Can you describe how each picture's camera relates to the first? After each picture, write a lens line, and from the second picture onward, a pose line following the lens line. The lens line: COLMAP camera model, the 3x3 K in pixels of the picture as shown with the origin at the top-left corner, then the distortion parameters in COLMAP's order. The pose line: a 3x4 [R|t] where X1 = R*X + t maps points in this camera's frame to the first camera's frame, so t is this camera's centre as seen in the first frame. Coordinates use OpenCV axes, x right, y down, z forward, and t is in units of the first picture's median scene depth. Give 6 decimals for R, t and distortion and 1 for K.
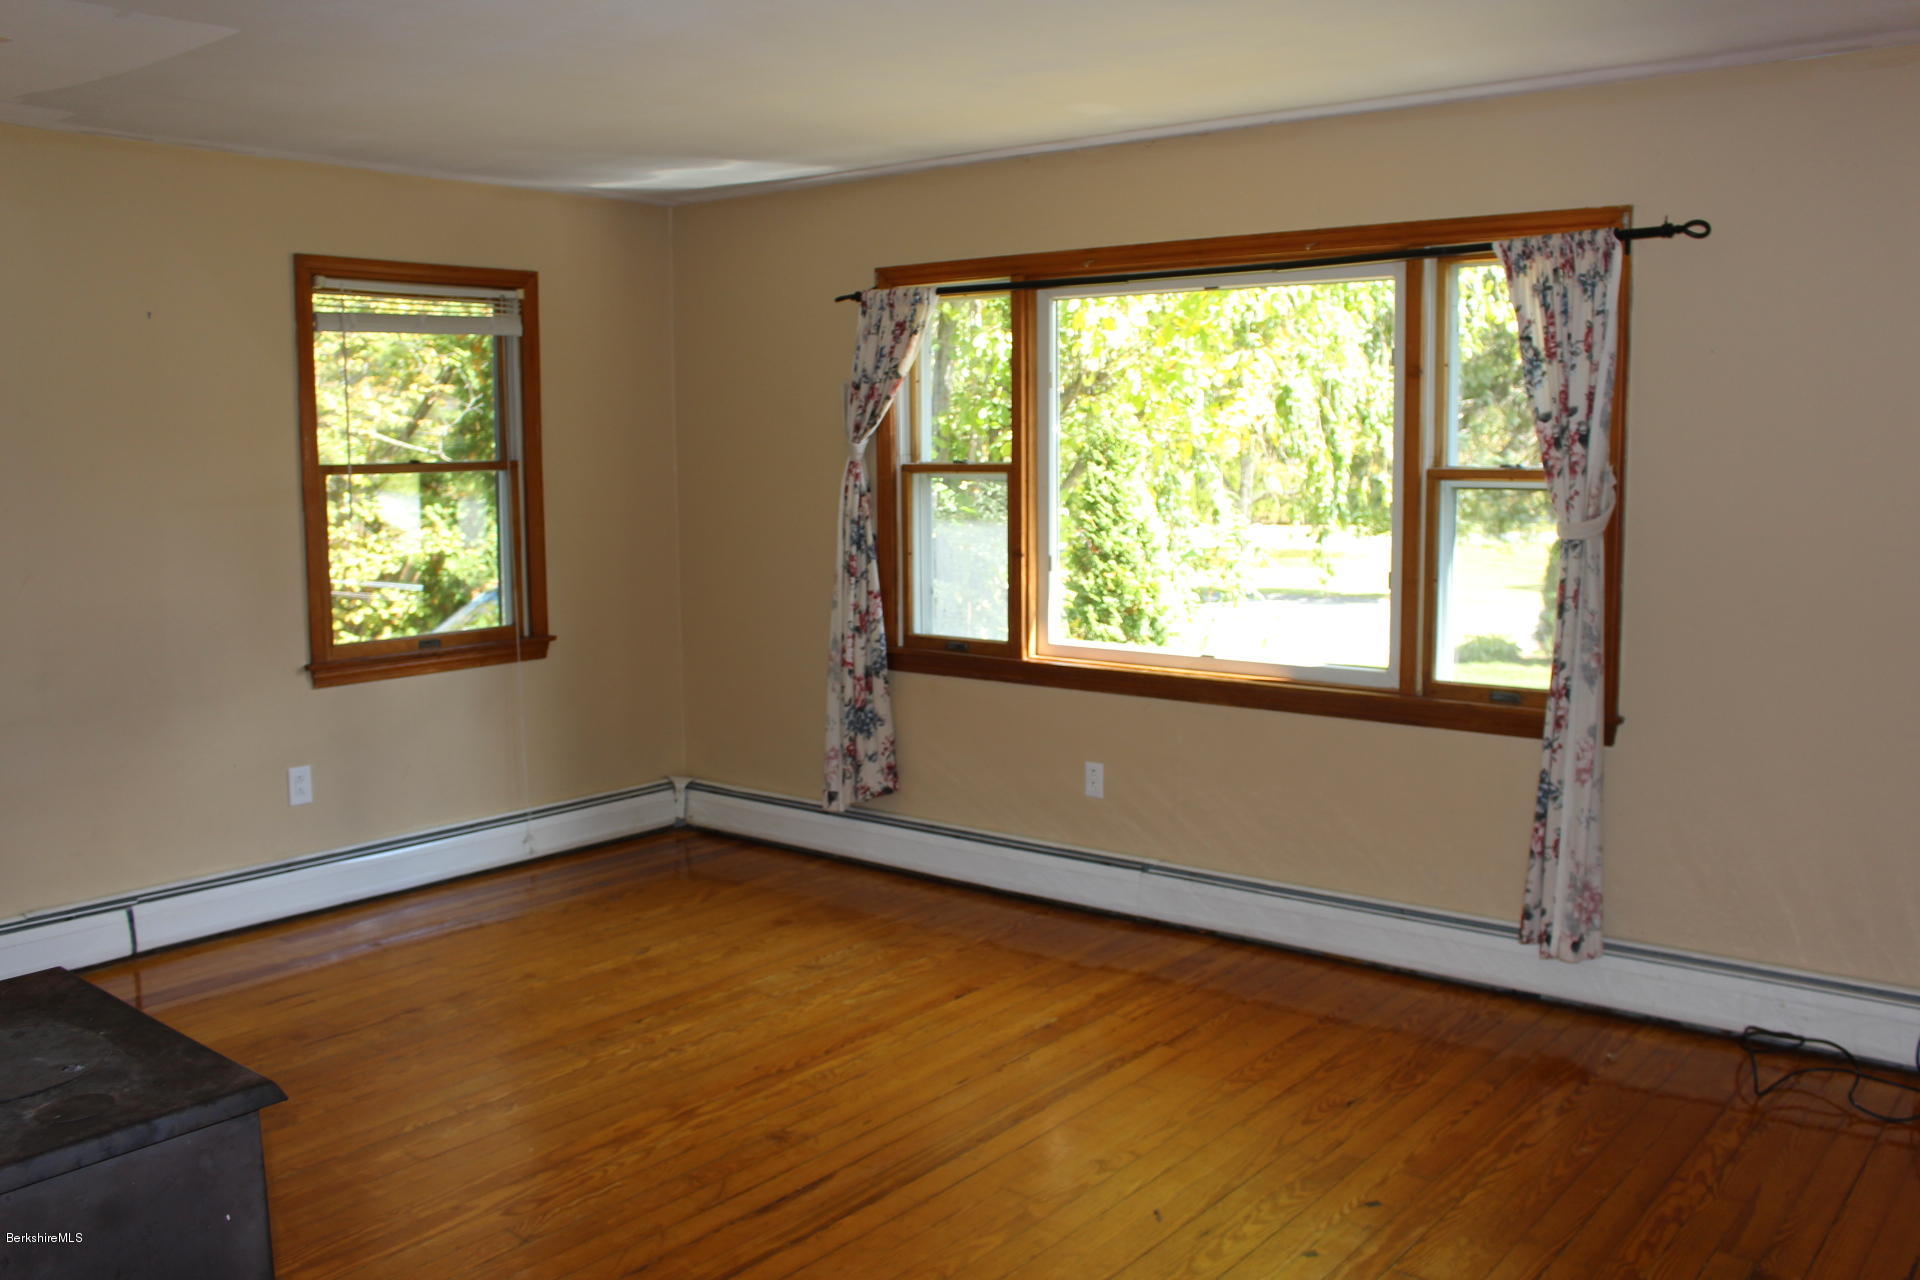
lens RADIAL K [[1643.7, 0, 976.1], [0, 1643.7, 634.7], [0, 0, 1]] dist [-0.160434, 0.141362]
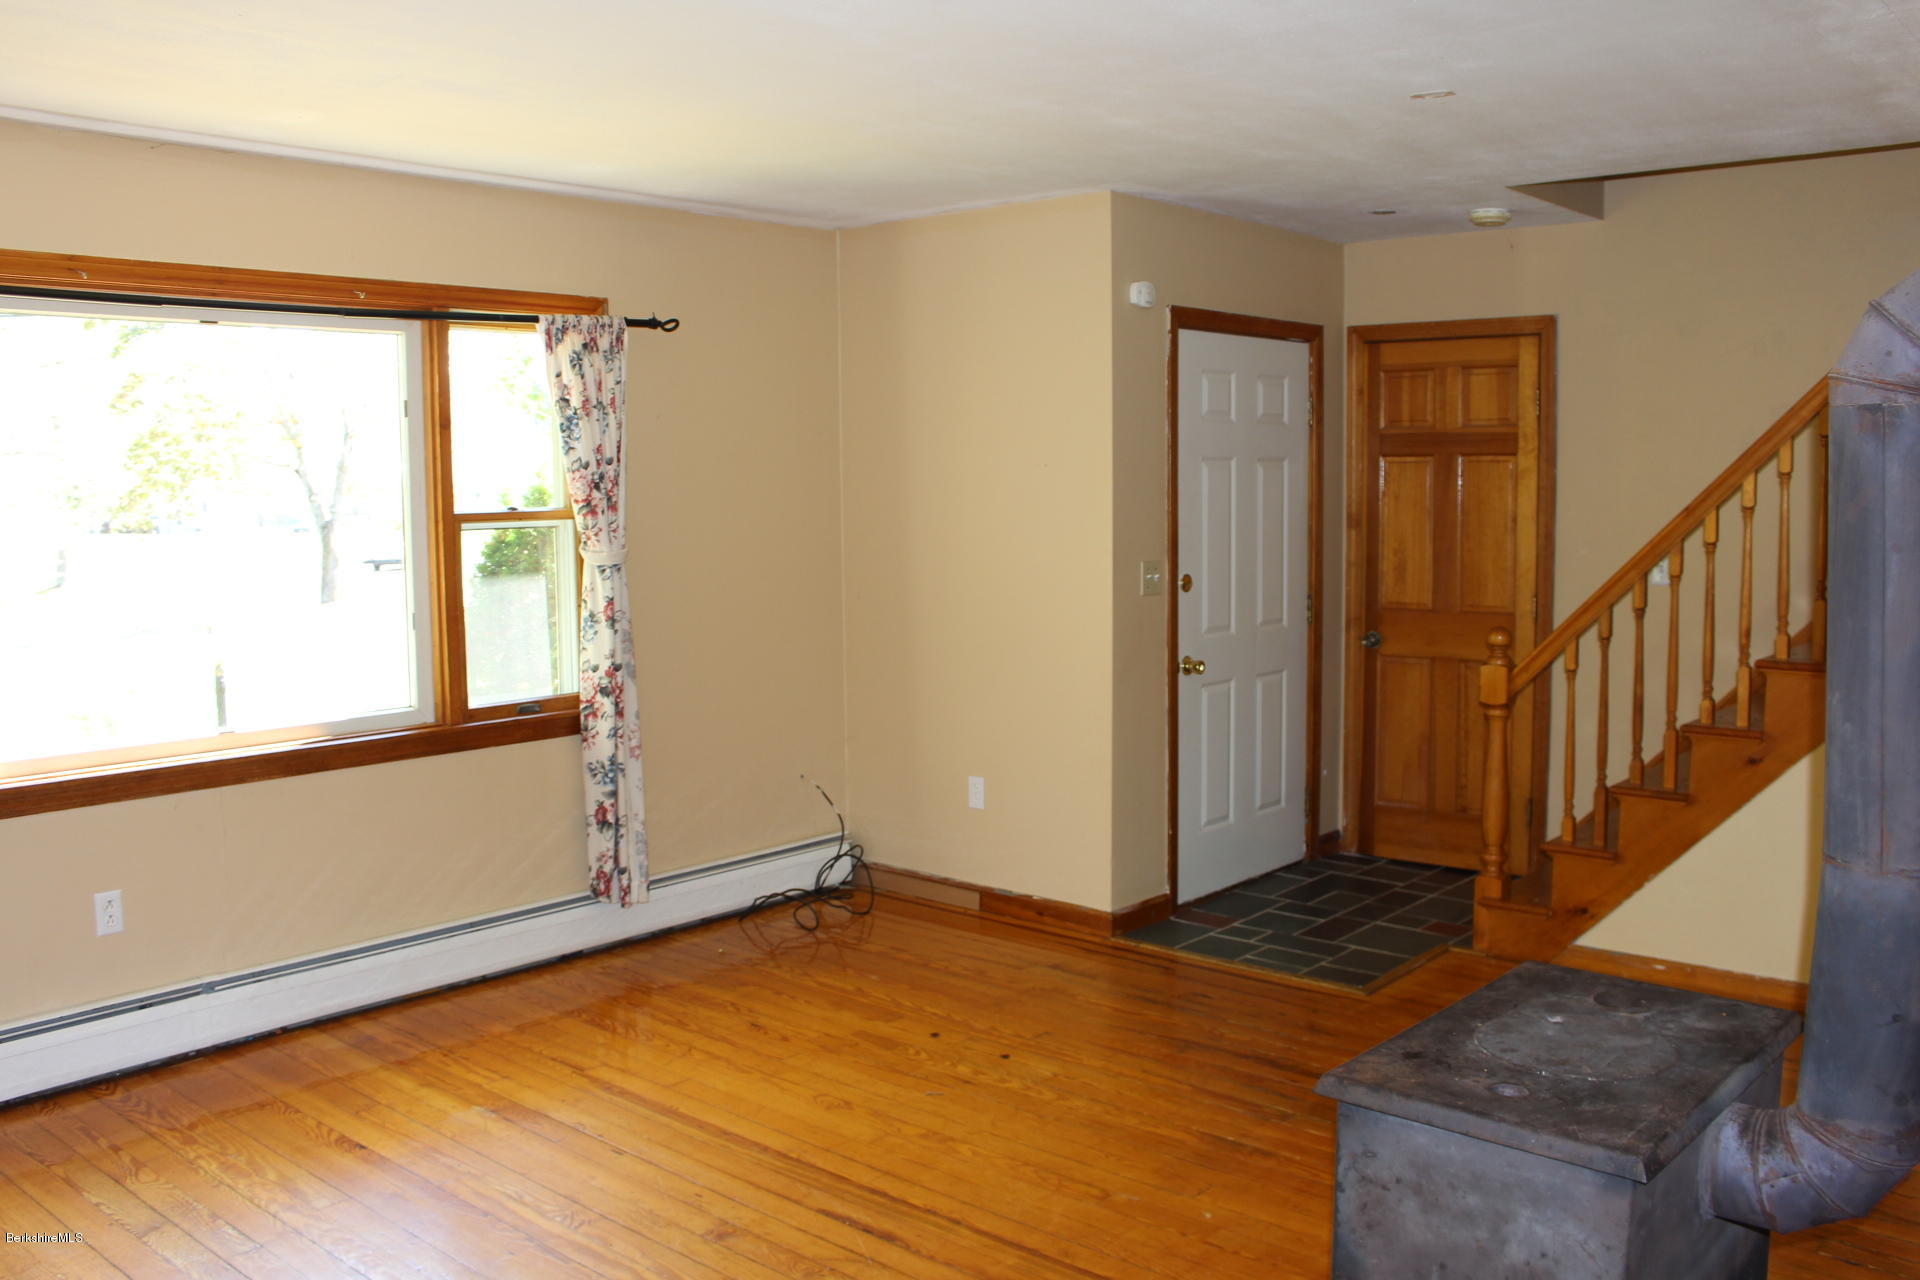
lens RADIAL K [[1643.7, 0, 976.1], [0, 1643.7, 634.7], [0, 0, 1]] dist [-0.160434, 0.141362]
pose [[0.037301, -0.089136, 0.995321, -0.693174], [0.124889, 0.988621, 0.083855, -0.060438], [-0.991469, 0.121176, 0.048009, 0.534580]]
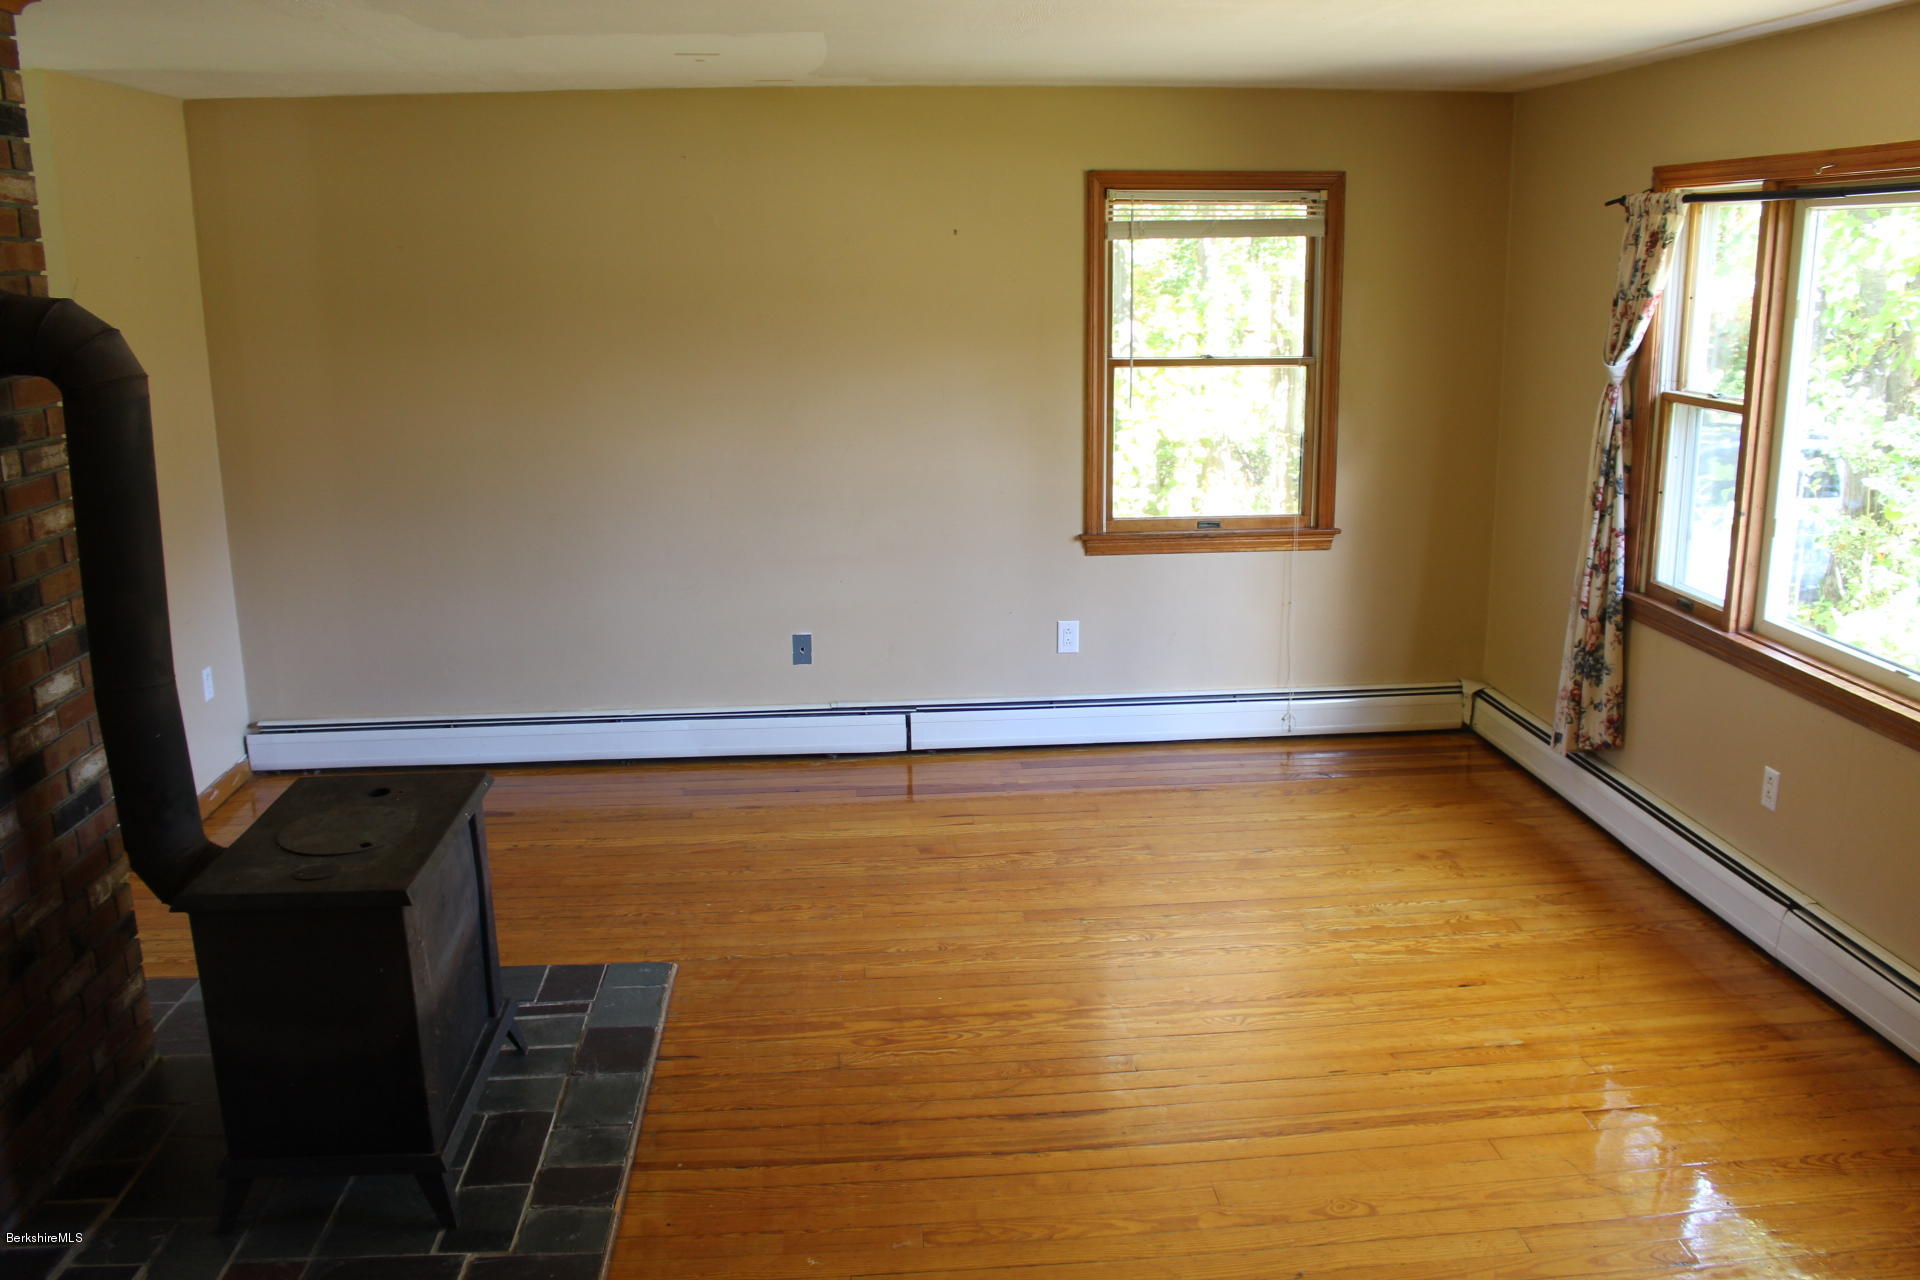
lens RADIAL K [[1585.6, 0, 981.6], [0, 1585.6, 644.8], [0, 0, 1]] dist [-0.146159, 0.107843]
pose [[0.689146, 0.175171, -0.703131, 0.343338], [-0.081103, 0.982890, 0.165378, -0.085066], [0.720069, -0.056944, 0.691562, 0.162828]]
